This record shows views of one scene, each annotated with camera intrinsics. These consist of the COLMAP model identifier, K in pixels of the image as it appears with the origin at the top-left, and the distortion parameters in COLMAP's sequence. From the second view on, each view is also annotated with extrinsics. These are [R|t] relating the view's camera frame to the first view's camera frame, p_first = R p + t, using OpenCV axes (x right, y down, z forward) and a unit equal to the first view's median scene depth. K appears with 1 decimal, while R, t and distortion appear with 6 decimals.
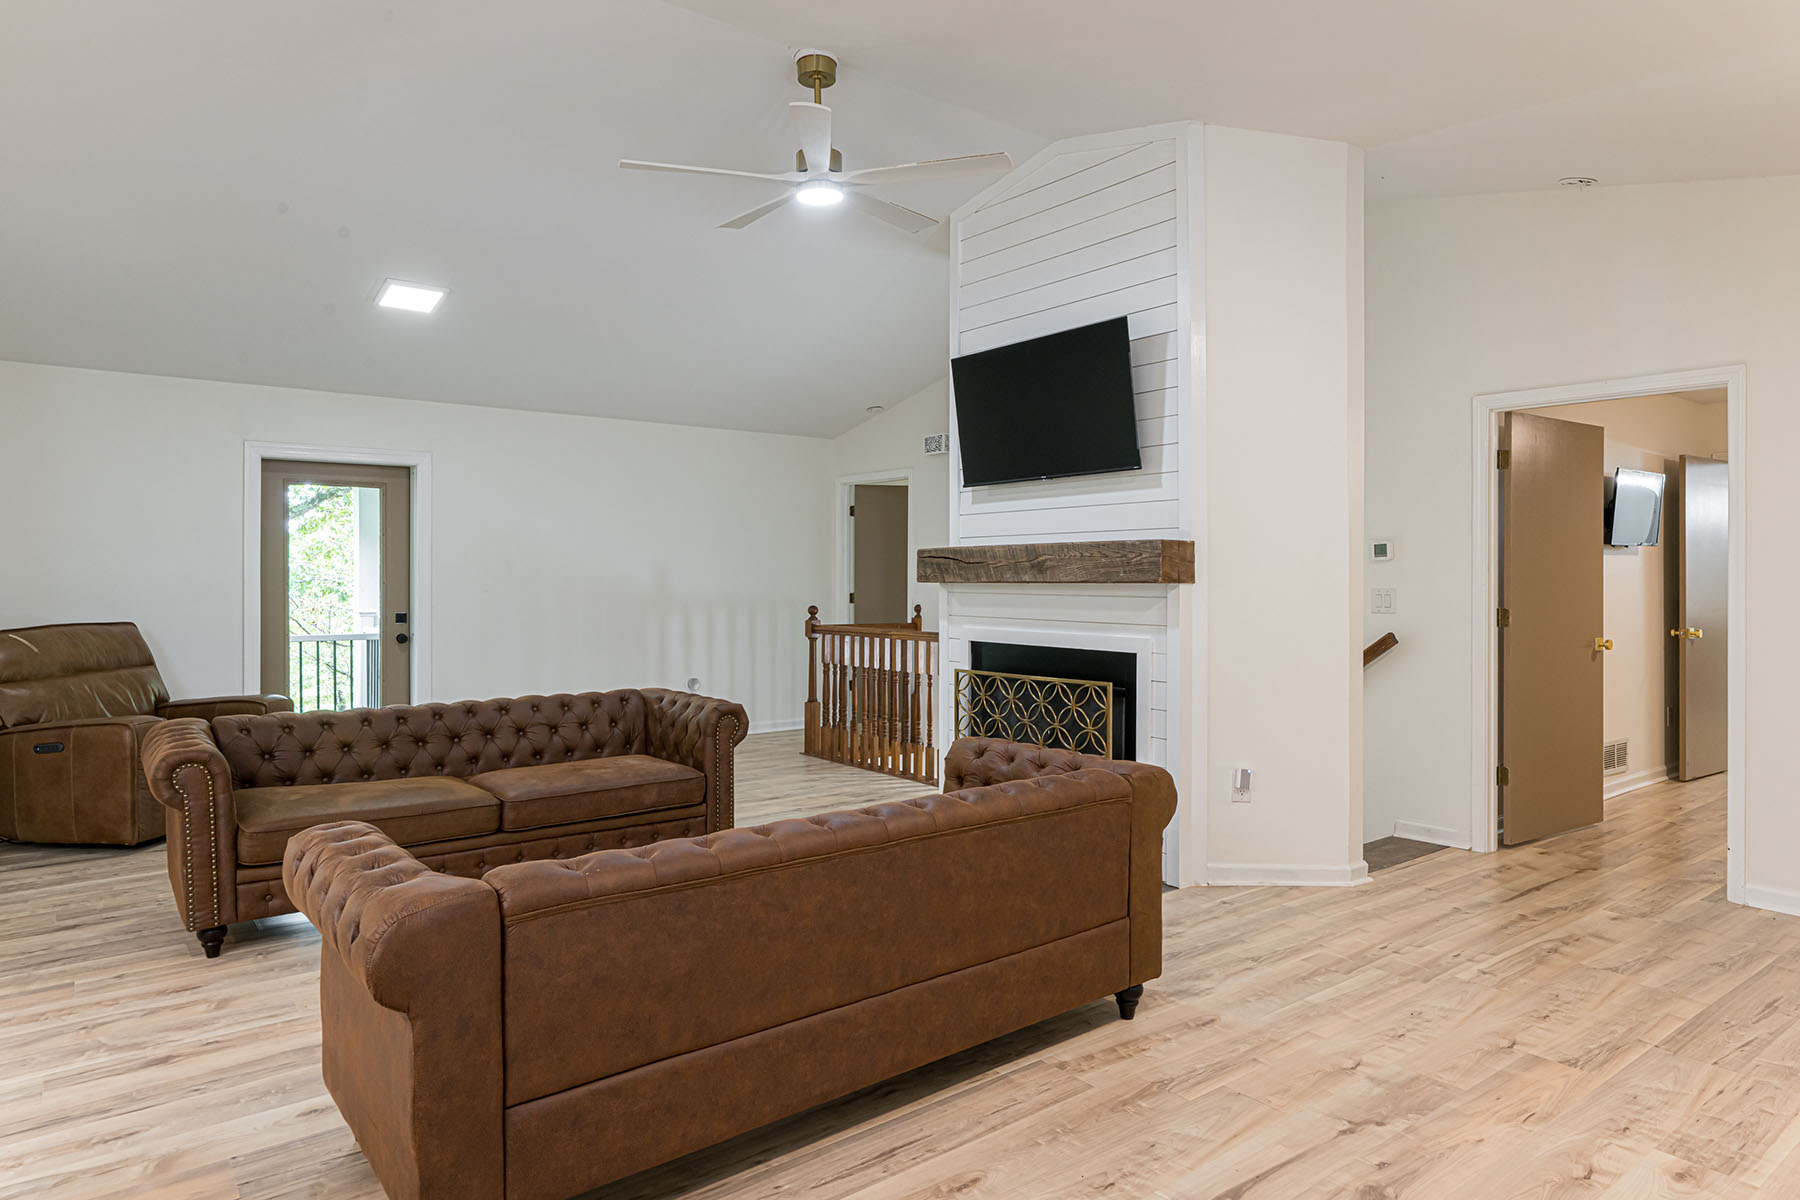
lens RADIAL K [[1068.8, 0, 899.7], [0, 1068.8, 587.5], [0, 0, 1]] dist [0.030042, 0.000329]
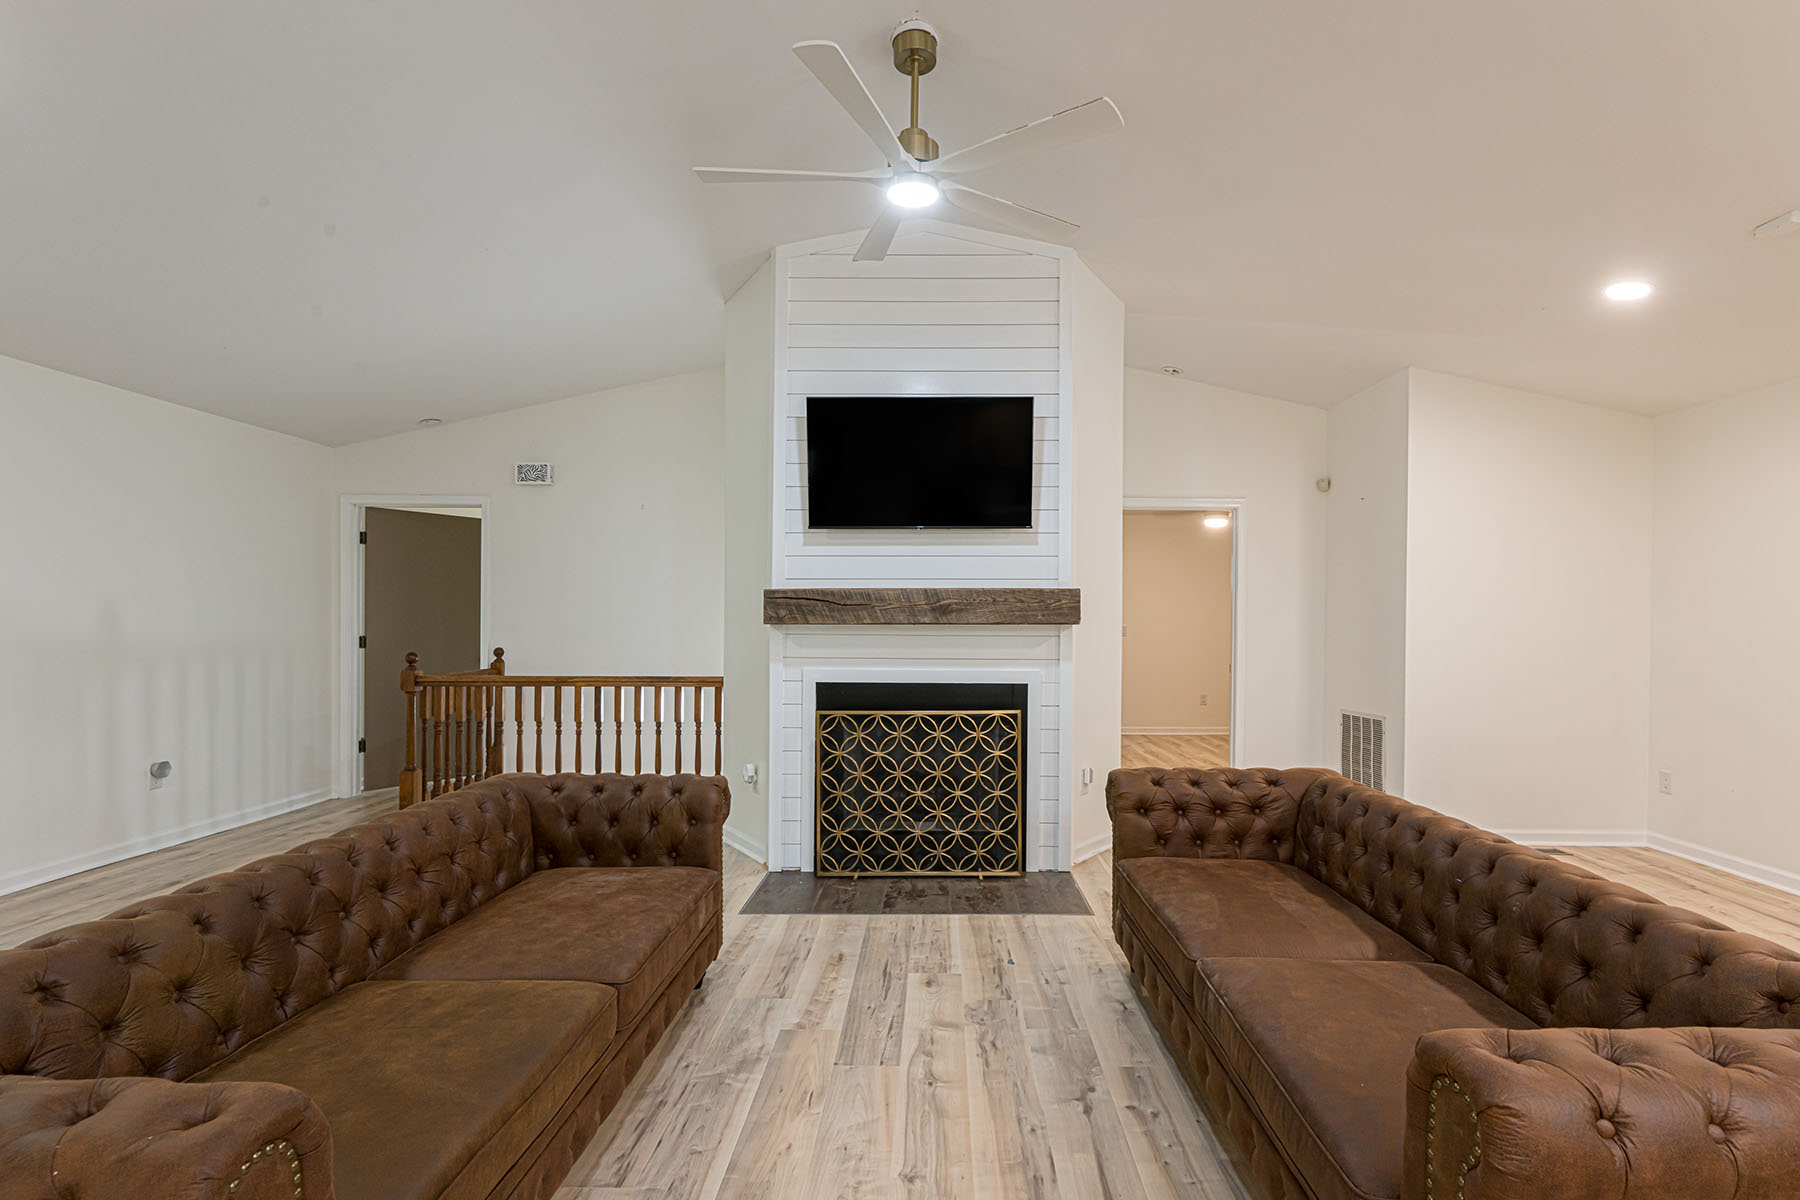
lens RADIAL K [[837.2, 0, 907.7], [0, 837.2, 634.6], [0, 0, 1]] dist [0.004259, 0.000180]
pose [[0.630900, -0.016377, 0.775691, -0.530108], [0.005845, 0.999849, 0.016355, -0.007927], [-0.775842, -0.005785, 0.630901, 0.473482]]
